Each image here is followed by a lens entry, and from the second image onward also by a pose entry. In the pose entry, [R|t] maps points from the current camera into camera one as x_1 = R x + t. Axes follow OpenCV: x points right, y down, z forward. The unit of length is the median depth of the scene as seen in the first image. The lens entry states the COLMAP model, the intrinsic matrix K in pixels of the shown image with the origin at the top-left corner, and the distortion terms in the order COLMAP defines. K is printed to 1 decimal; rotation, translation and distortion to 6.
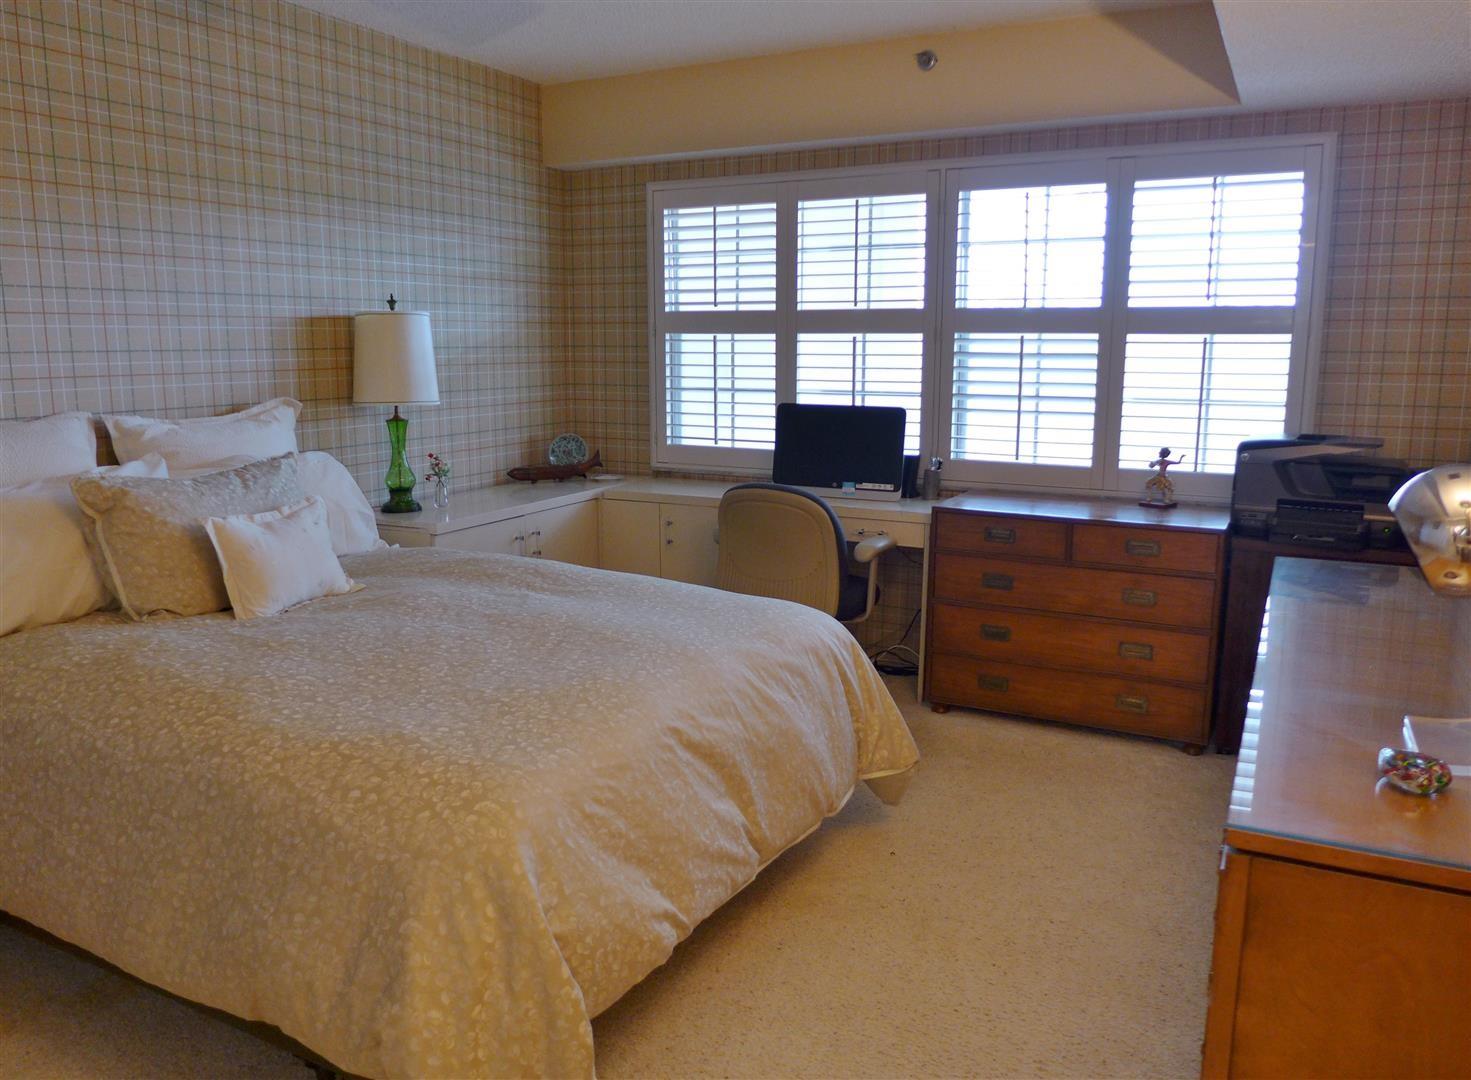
lens RADIAL K [[1088.3, 0, 735.5], [0, 1088.3, 540.0], [0, 0, 1]] dist [0.000458, 0.001945]
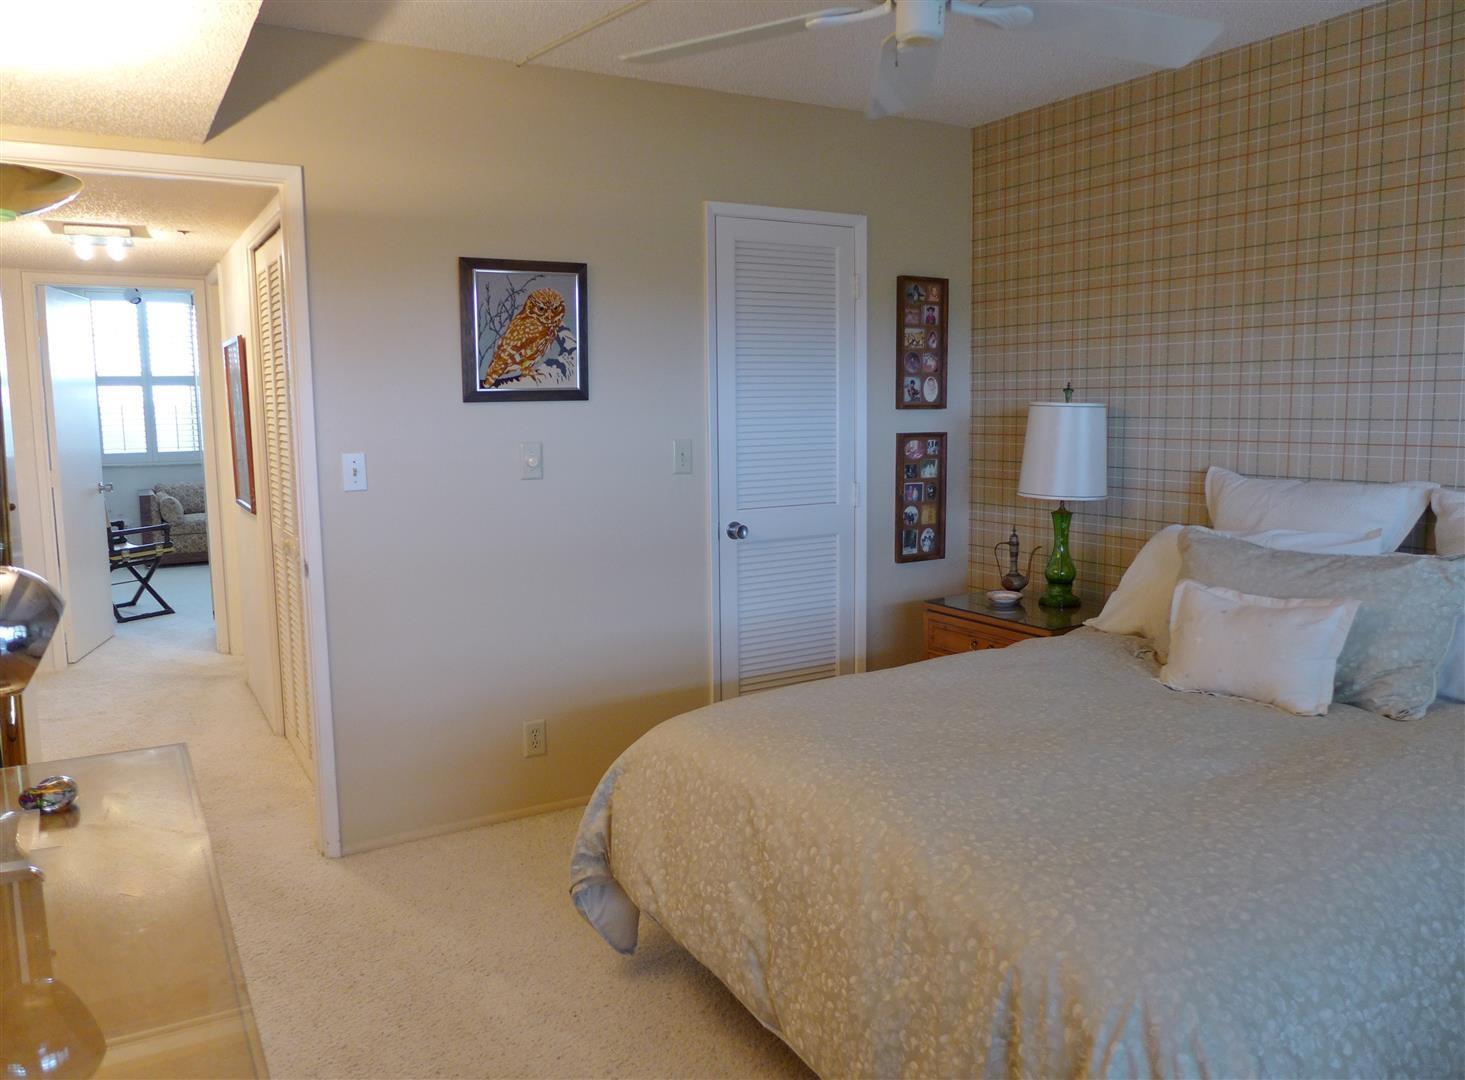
lens RADIAL K [[1083.9, 0, 732.5], [0, 1083.9, 540.0], [0, 0, 1]] dist [0.000458, 0.001945]
pose [[-0.539304, 0.102769, -0.835817, 0.577360], [-0.151387, 0.964524, 0.216276, -0.200638], [0.828392, 0.243170, -0.504613, 1.085956]]
